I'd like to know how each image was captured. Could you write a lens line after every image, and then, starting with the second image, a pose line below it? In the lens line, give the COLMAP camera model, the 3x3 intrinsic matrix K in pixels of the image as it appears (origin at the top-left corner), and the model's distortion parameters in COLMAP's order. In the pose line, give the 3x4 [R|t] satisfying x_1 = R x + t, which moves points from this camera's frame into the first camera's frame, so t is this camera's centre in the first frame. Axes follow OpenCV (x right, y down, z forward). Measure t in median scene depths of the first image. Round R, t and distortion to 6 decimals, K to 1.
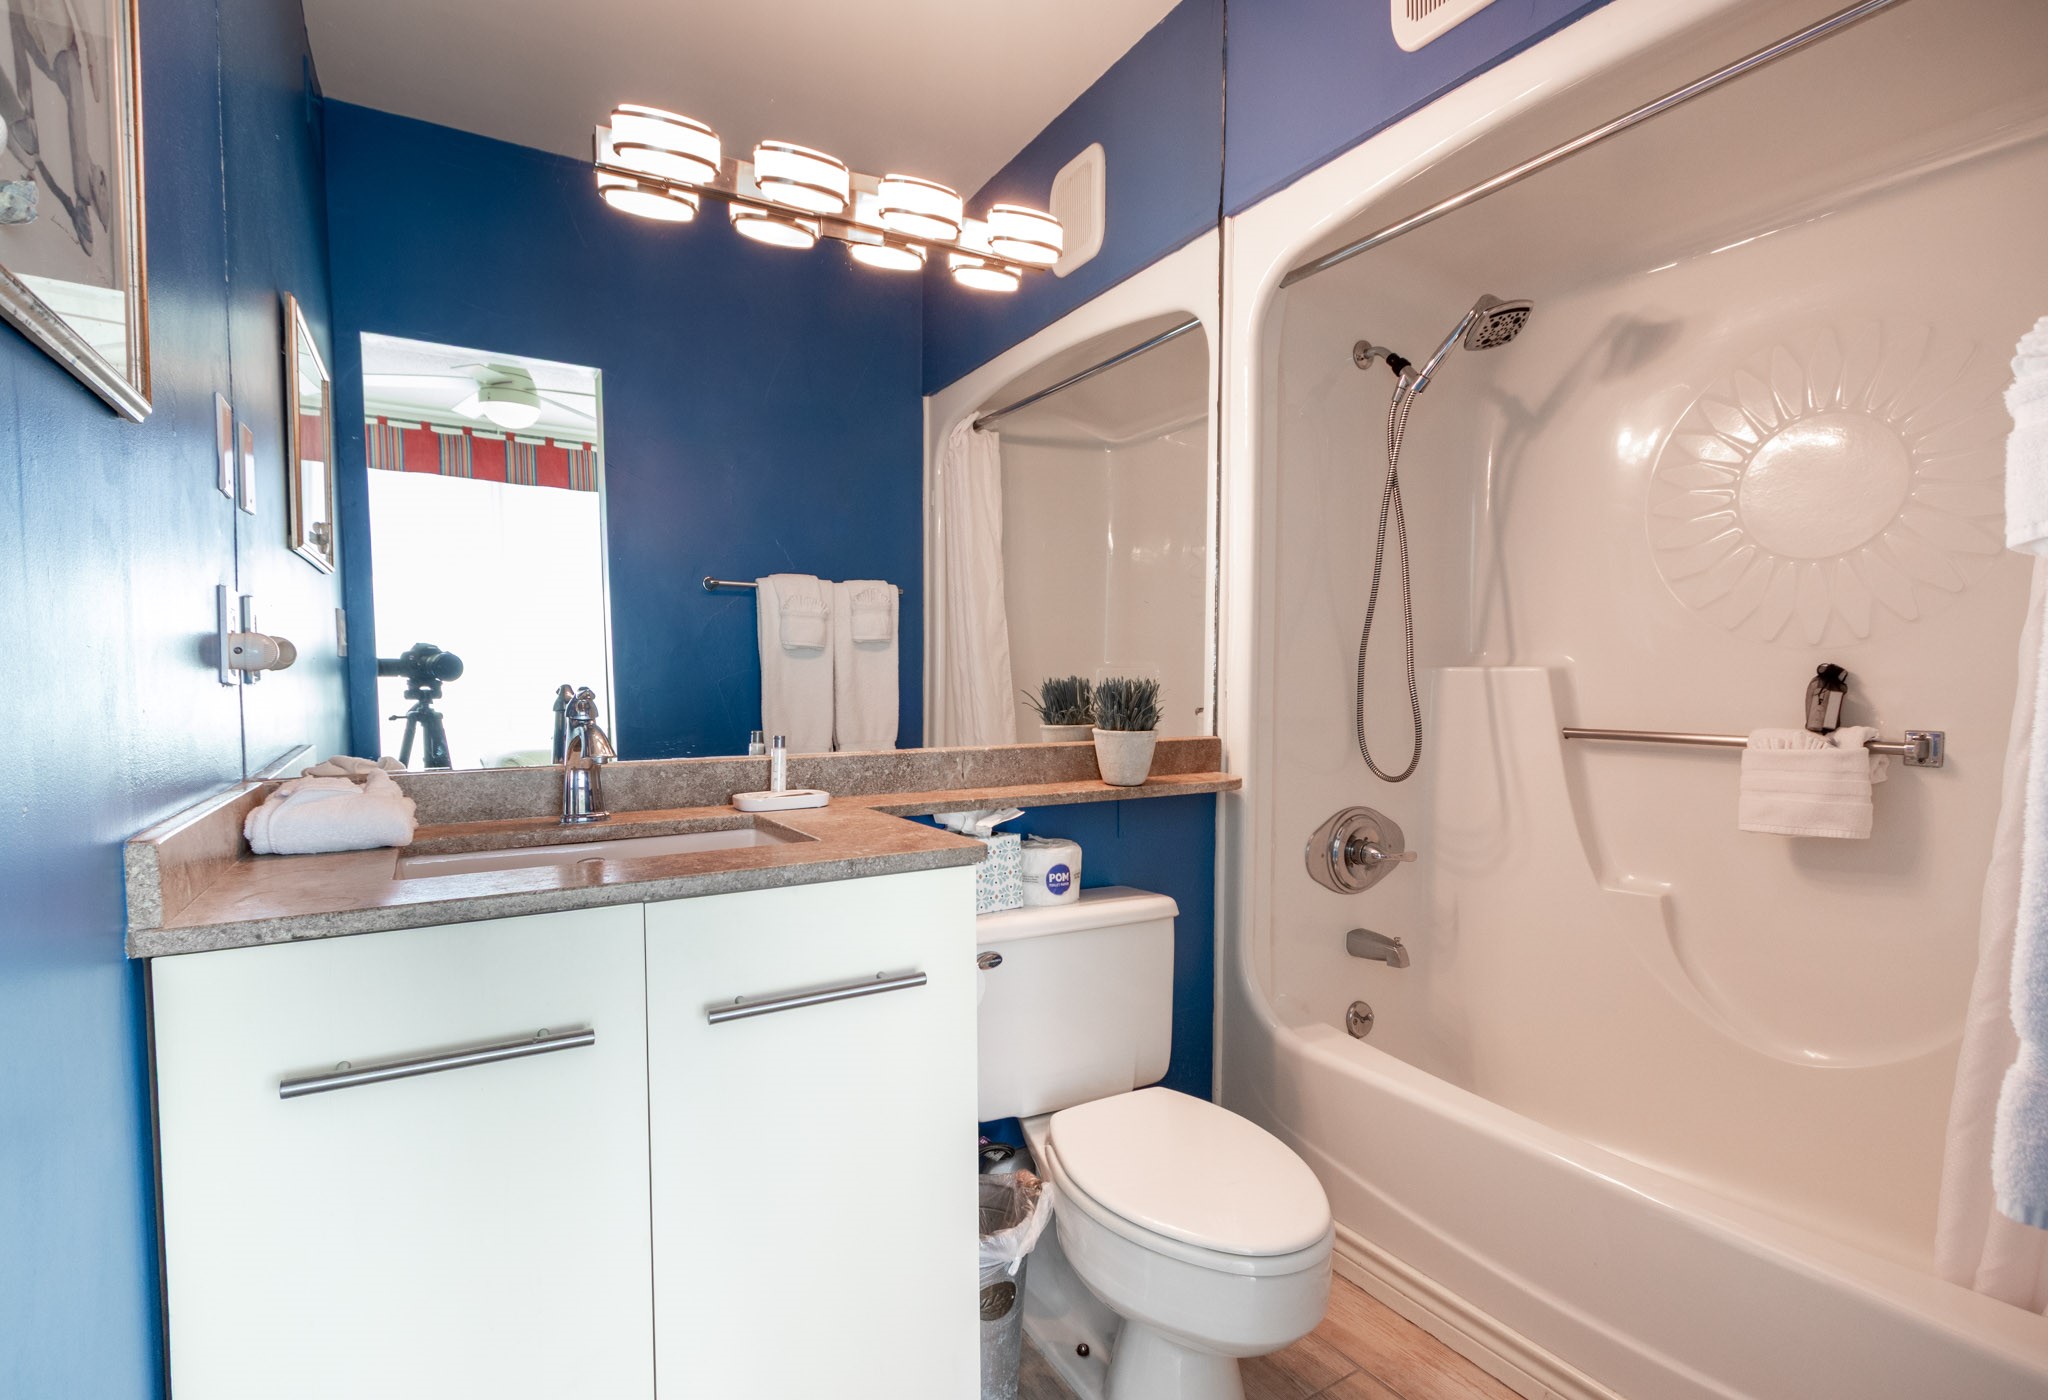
lens RADIAL K [[1004.1, 0, 1023.9], [0, 1004.1, 688.5], [0, 0, 1]] dist [0.002032, 0.000059]
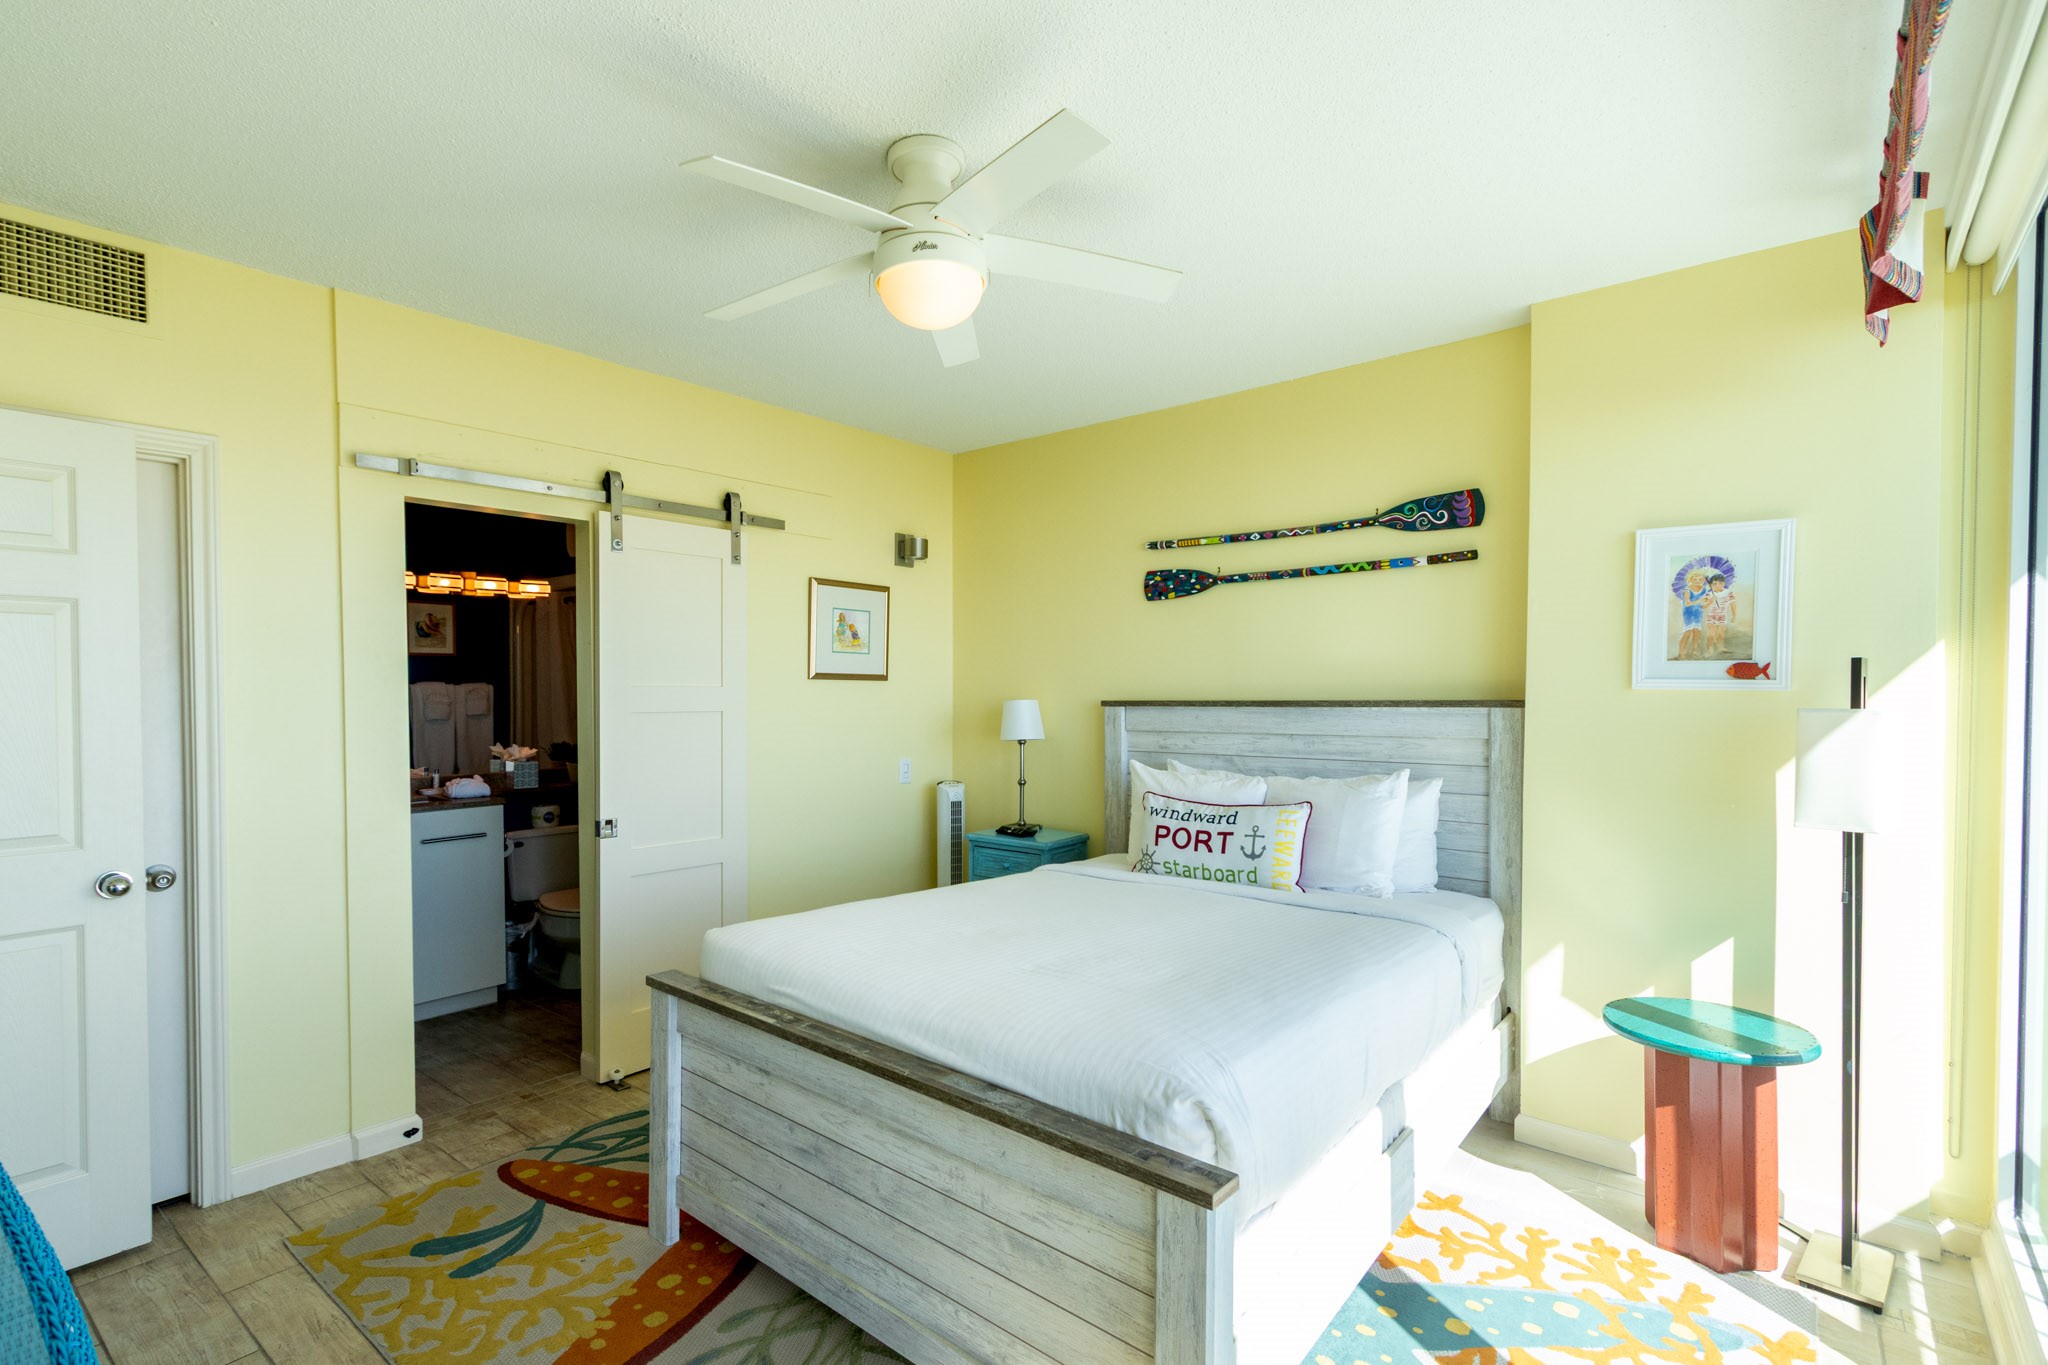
lens RADIAL K [[956.5, 0, 1007.7], [0, 956.5, 699.6], [0, 0, 1]] dist [0.009138, -0.002807]
pose [[0.941856, -0.002804, 0.336005, 0.335695], [0.002367, 0.999996, 0.001711, -0.136856], [-0.336009, -0.000816, 0.941858, -1.908262]]
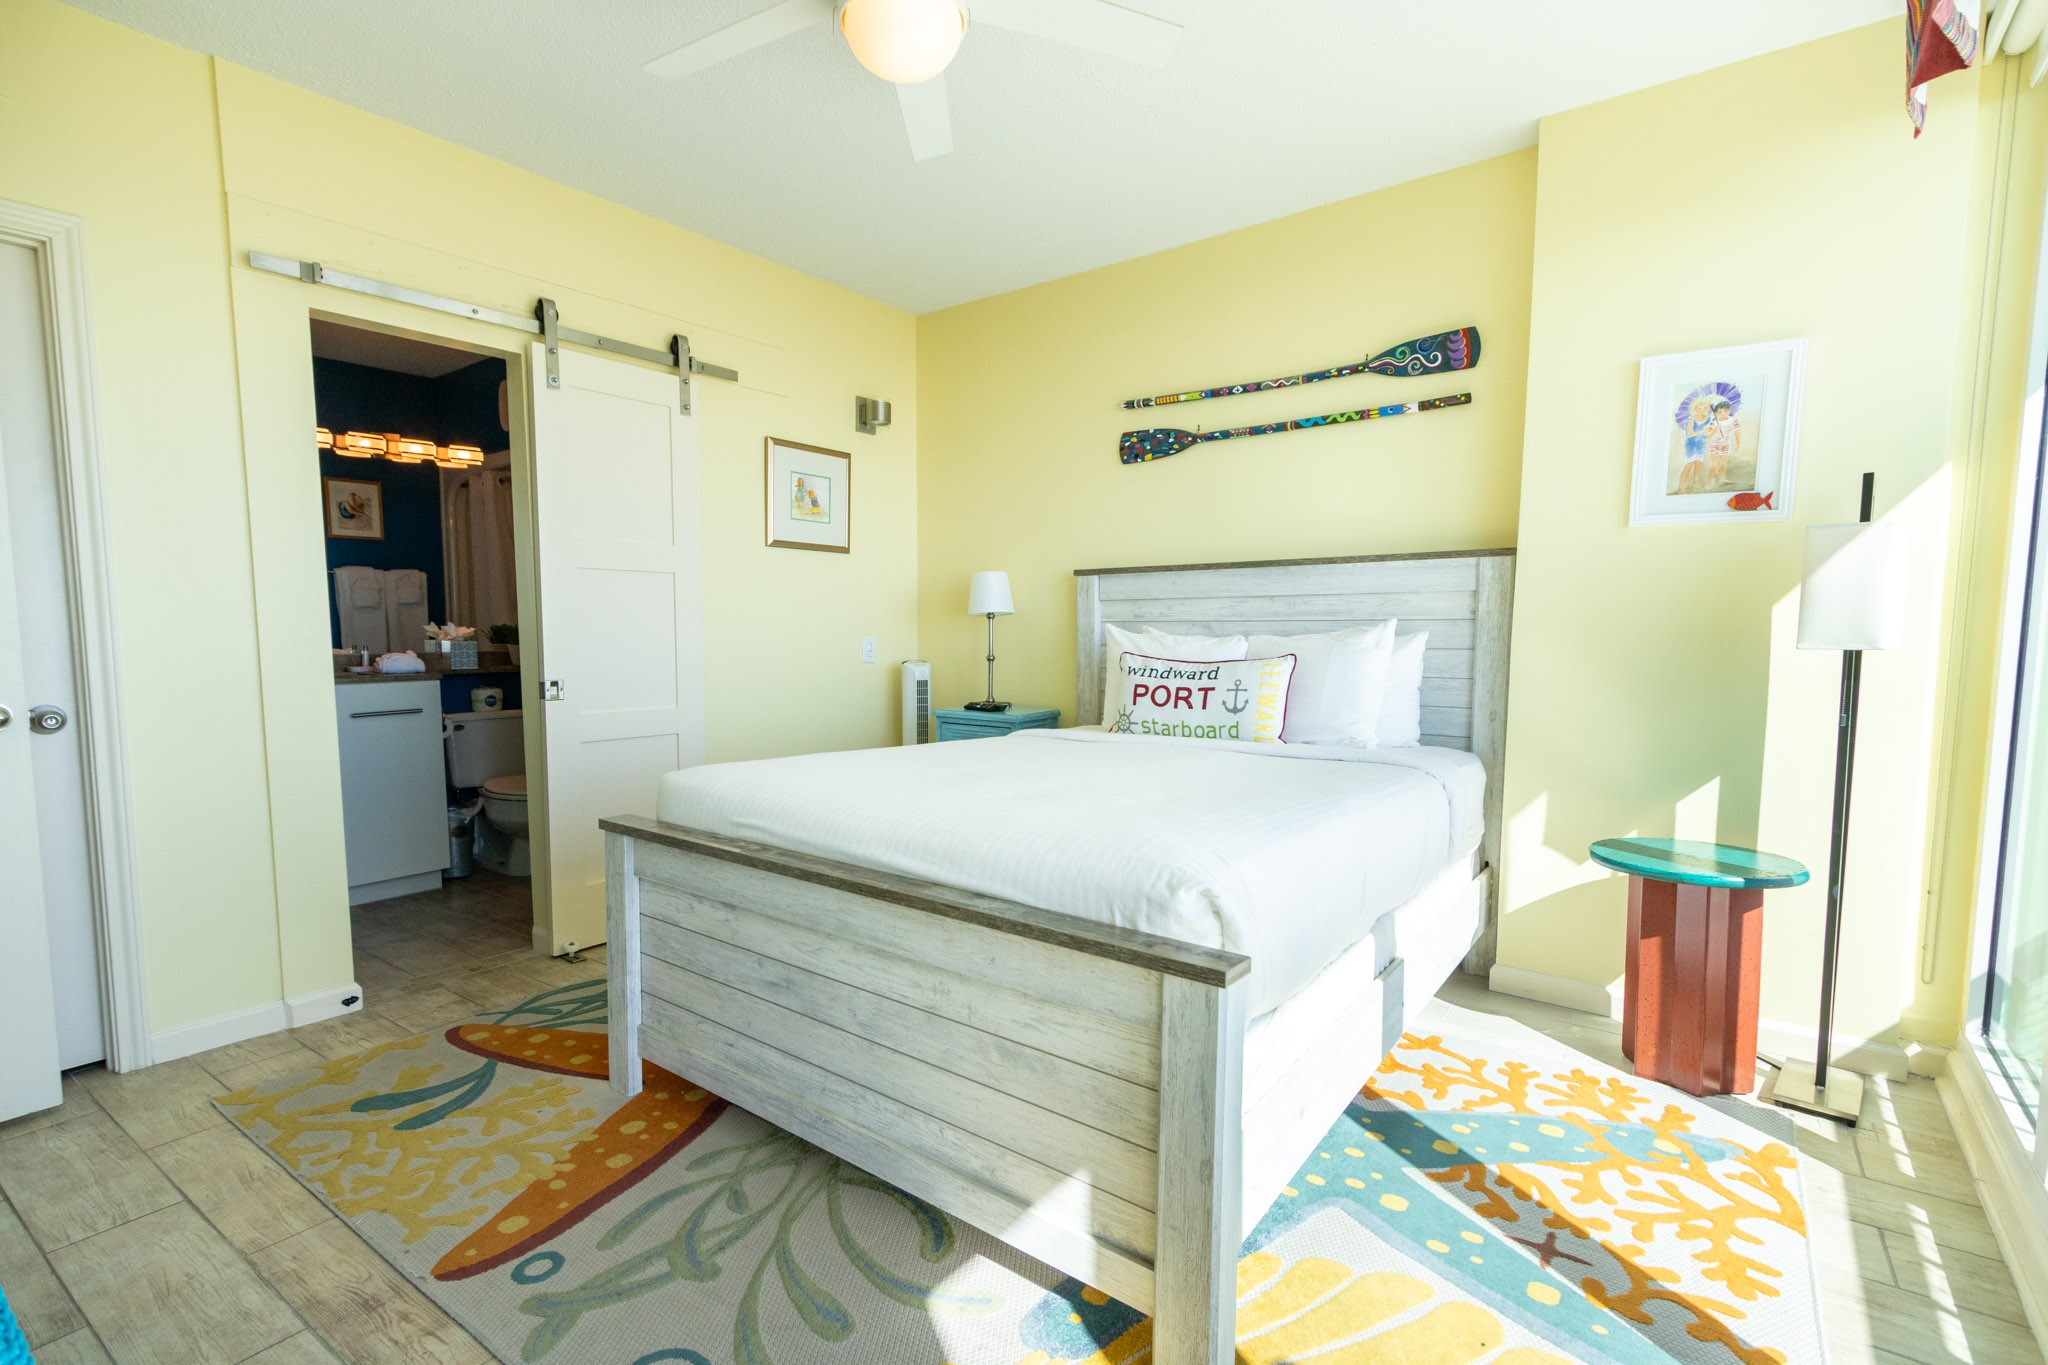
lens RADIAL K [[956.5, 0, 1008.7], [0, 956.5, 698.1], [0, 0, 1]] dist [0.009138, -0.002807]
pose [[0.924953, -0.027486, 0.379087, 0.333677], [0.000958, 0.997547, 0.069990, 0.006903], [-0.380081, -0.064374, 0.922711, -1.823287]]
